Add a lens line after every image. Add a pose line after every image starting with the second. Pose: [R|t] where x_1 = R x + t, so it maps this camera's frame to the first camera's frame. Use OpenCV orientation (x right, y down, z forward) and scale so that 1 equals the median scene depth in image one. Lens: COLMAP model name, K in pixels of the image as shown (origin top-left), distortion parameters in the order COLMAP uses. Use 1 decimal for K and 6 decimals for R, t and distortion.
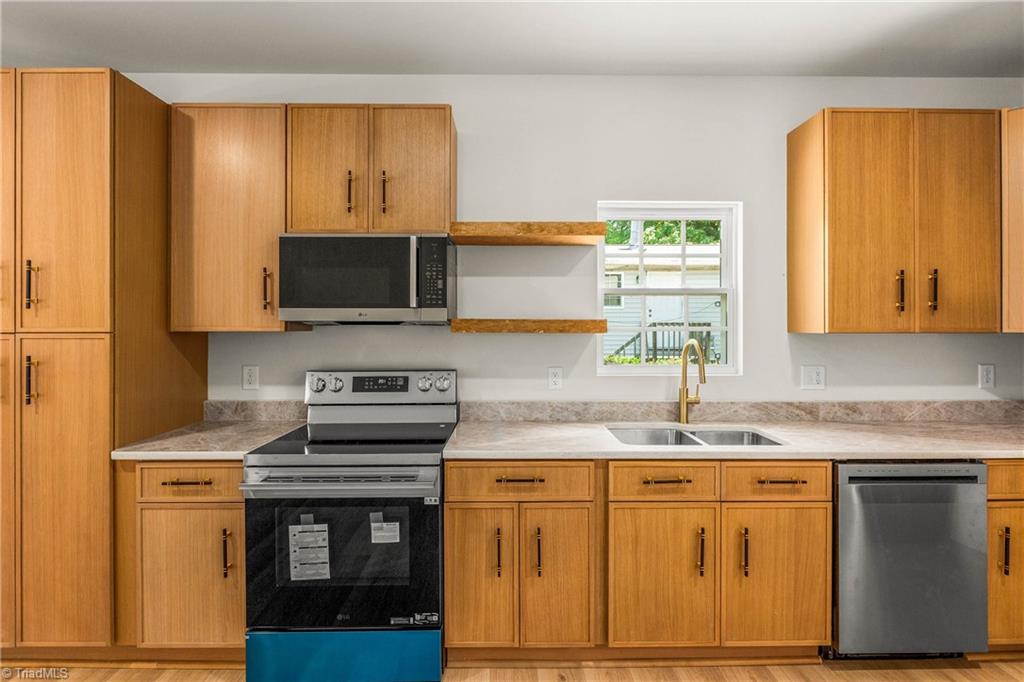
lens RADIAL K [[485.2, 0, 514.3], [0, 485.2, 328.7], [0, 0, 1]] dist [-0.004743, -0.000371]
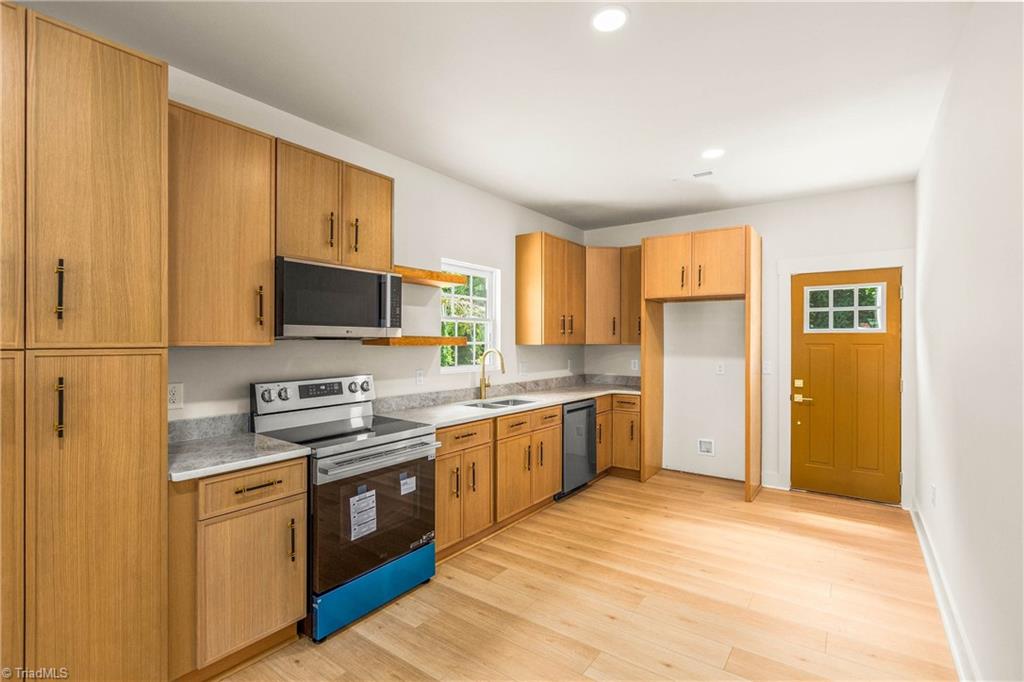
lens RADIAL K [[485.2, 0, 510.1], [0, 485.2, 346.0], [0, 0, 1]] dist [-0.004743, -0.000371]
pose [[0.594529, -0.007402, 0.804040, -1.144381], [0.001924, 0.999968, 0.007784, -0.001109], [-0.804072, -0.003081, 0.594525, -0.084365]]
